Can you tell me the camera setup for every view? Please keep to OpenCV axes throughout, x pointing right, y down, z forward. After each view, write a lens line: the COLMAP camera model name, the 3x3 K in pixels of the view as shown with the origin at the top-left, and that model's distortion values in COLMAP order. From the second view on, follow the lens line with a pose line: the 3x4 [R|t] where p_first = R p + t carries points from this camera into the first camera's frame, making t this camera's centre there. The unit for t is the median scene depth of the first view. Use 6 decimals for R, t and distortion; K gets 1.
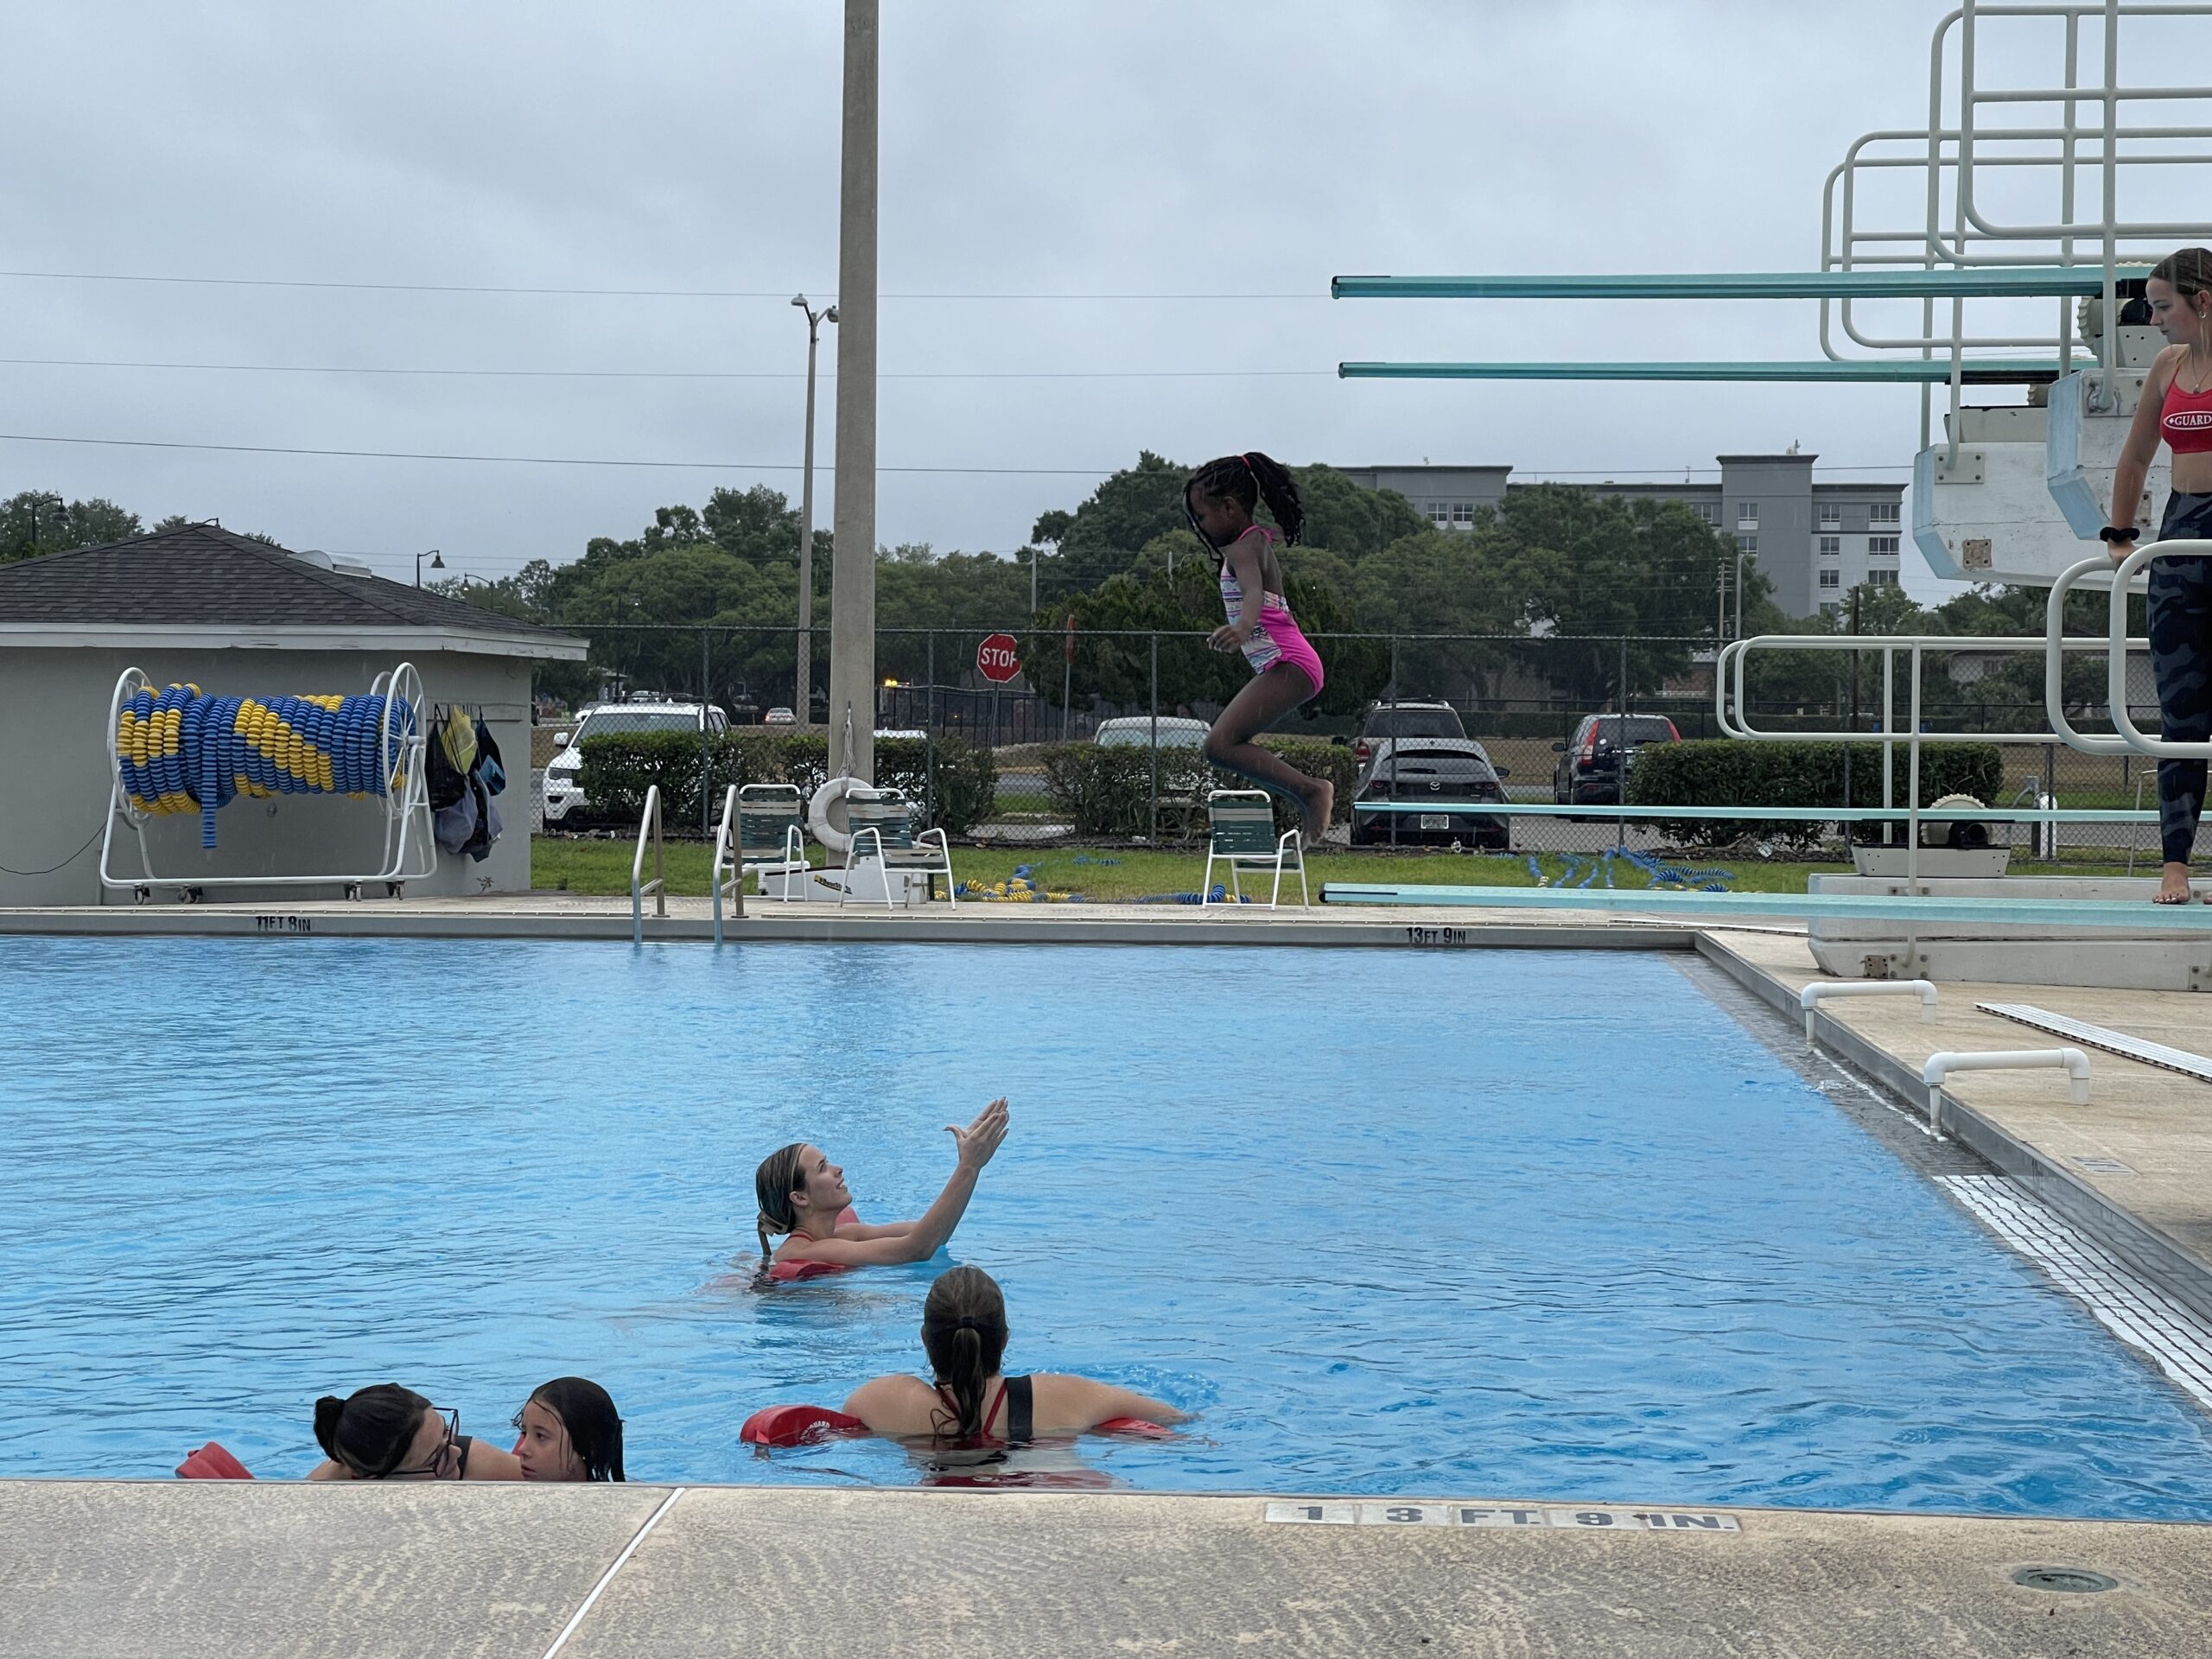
lens RADIAL K [[4142.3, 0, 1106.0], [0, 4142.3, 829.5], [0, 0, 1]] dist [-0.052491, 2.624983]
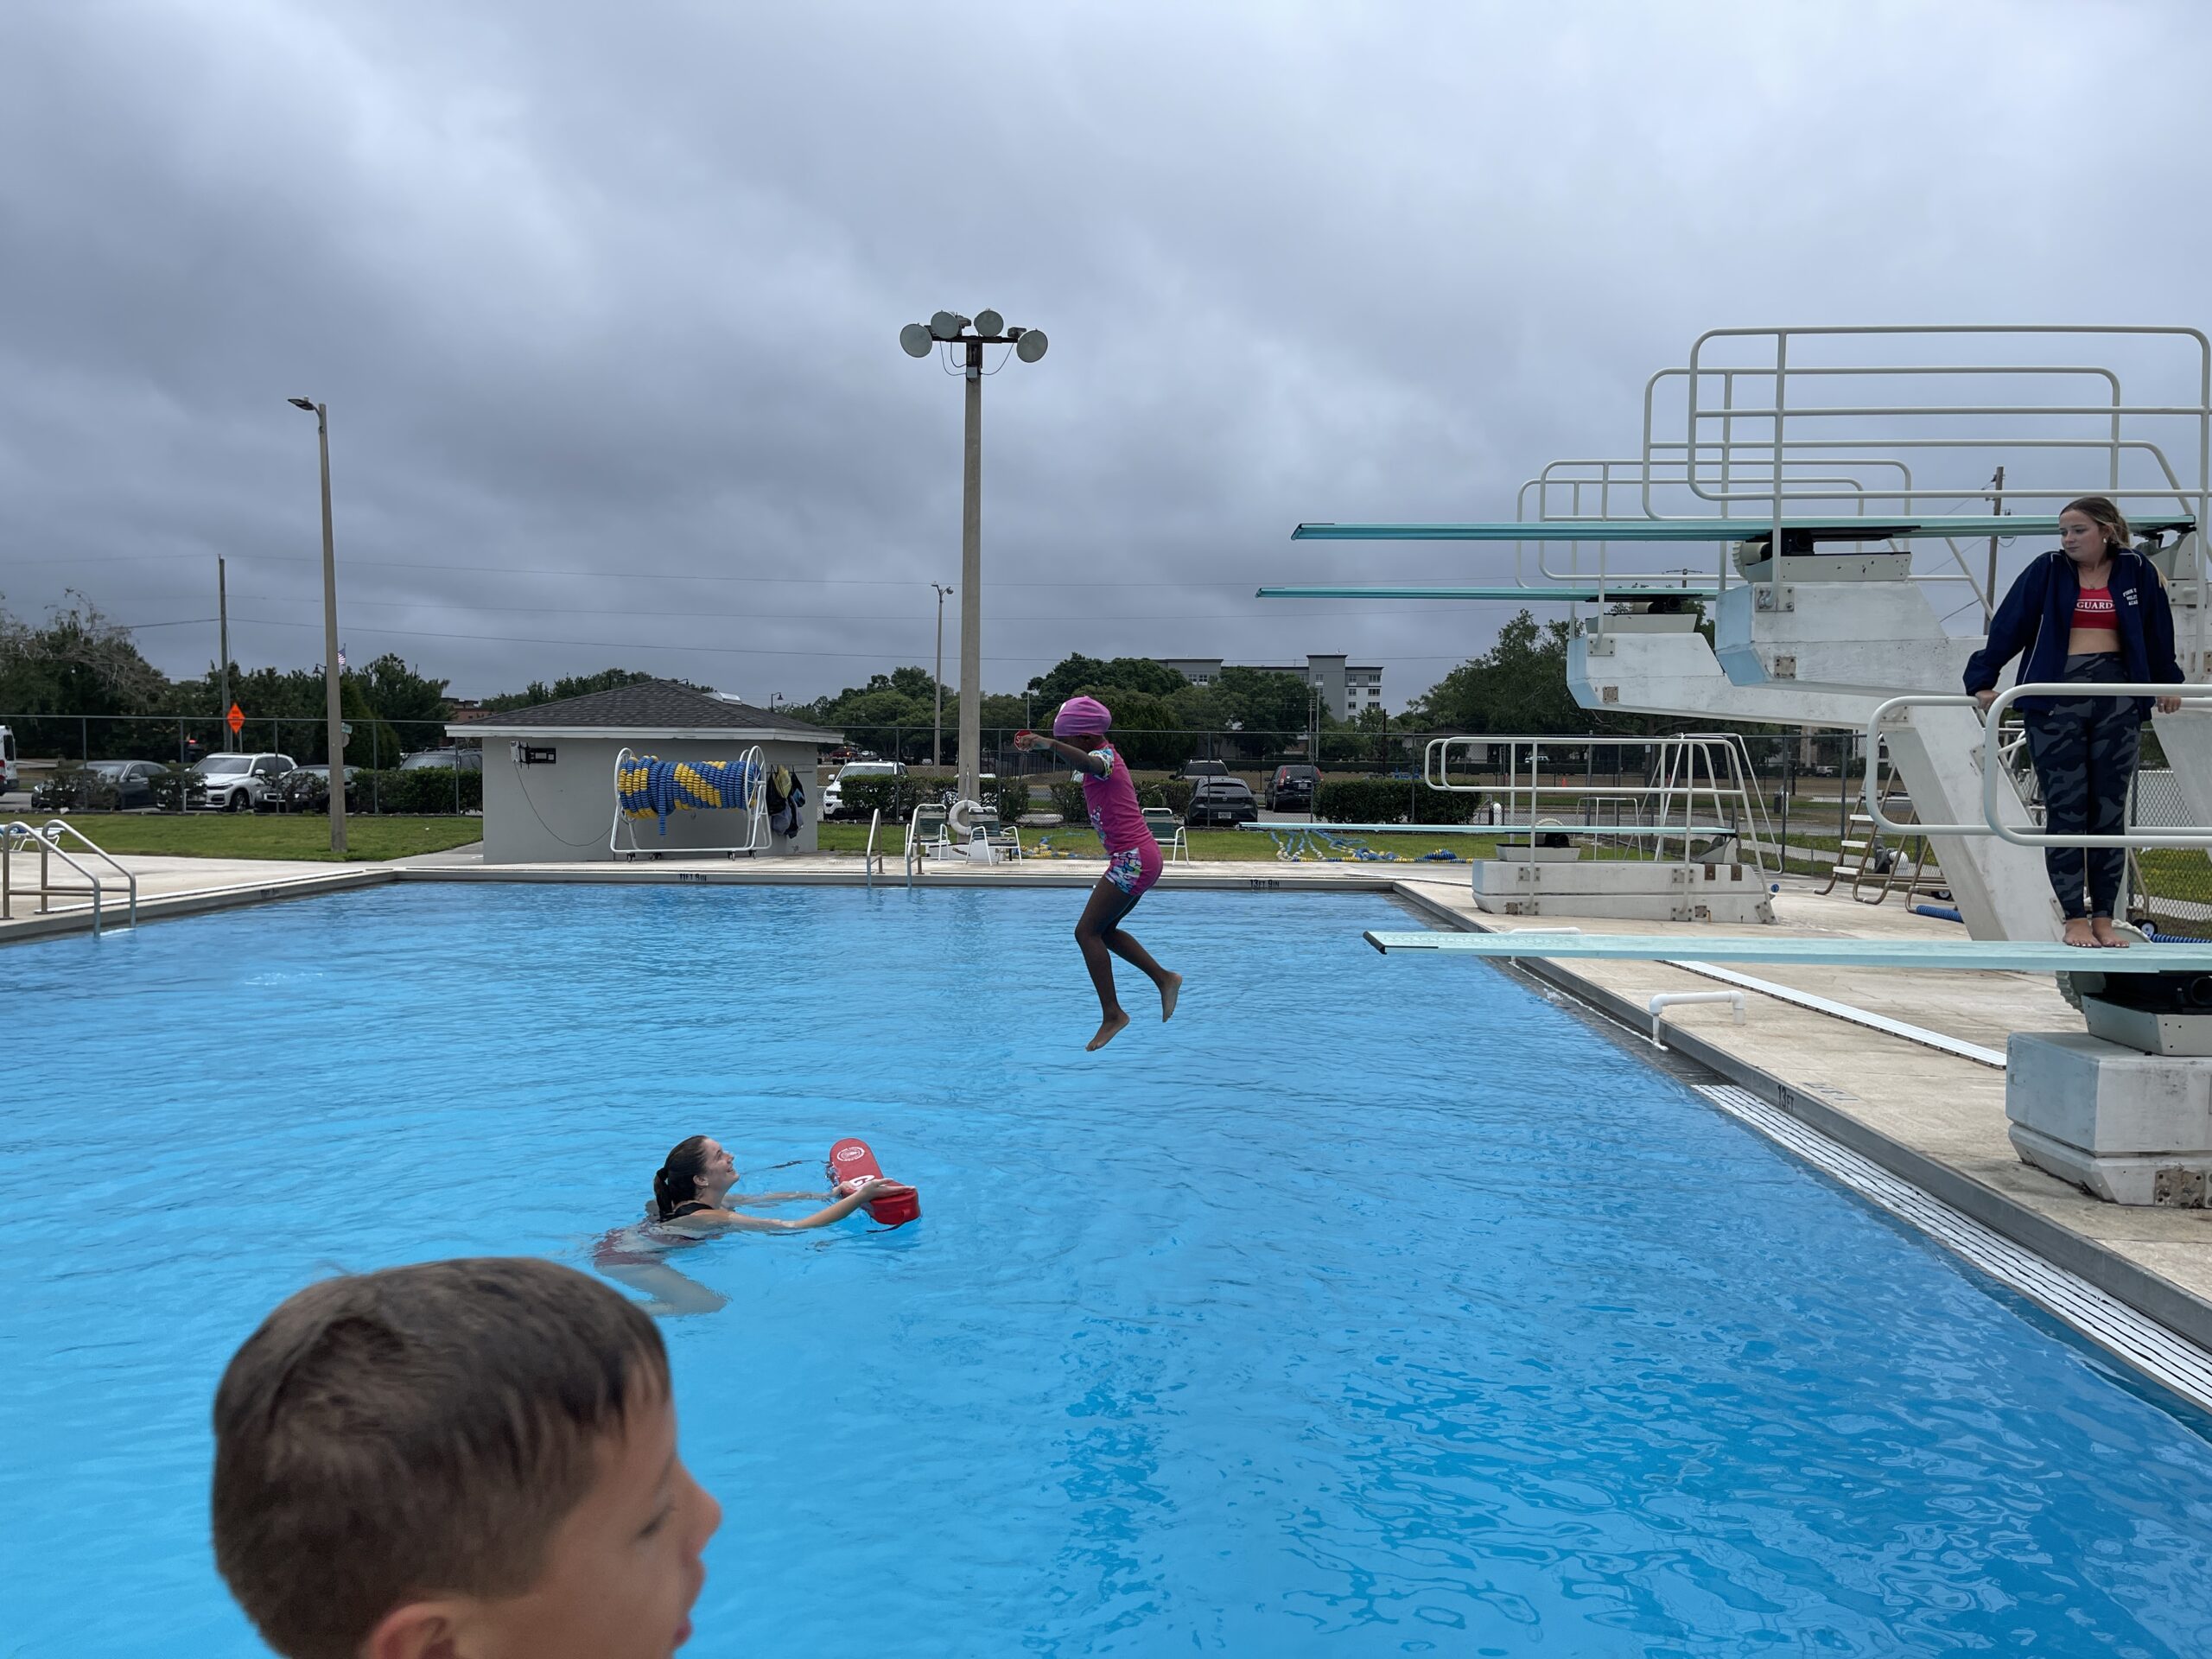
lens RADIAL K [[1674.6, 0, 1106.0], [0, 1674.6, 829.5], [0, 0, 1]] dist [0.082790, -0.091639]
pose [[0.999531, -0.000969, 0.030617, -0.016594], [0.000550, 0.999906, 0.013695, -0.008554], [-0.030628, -0.013671, 0.999437, 0.131055]]
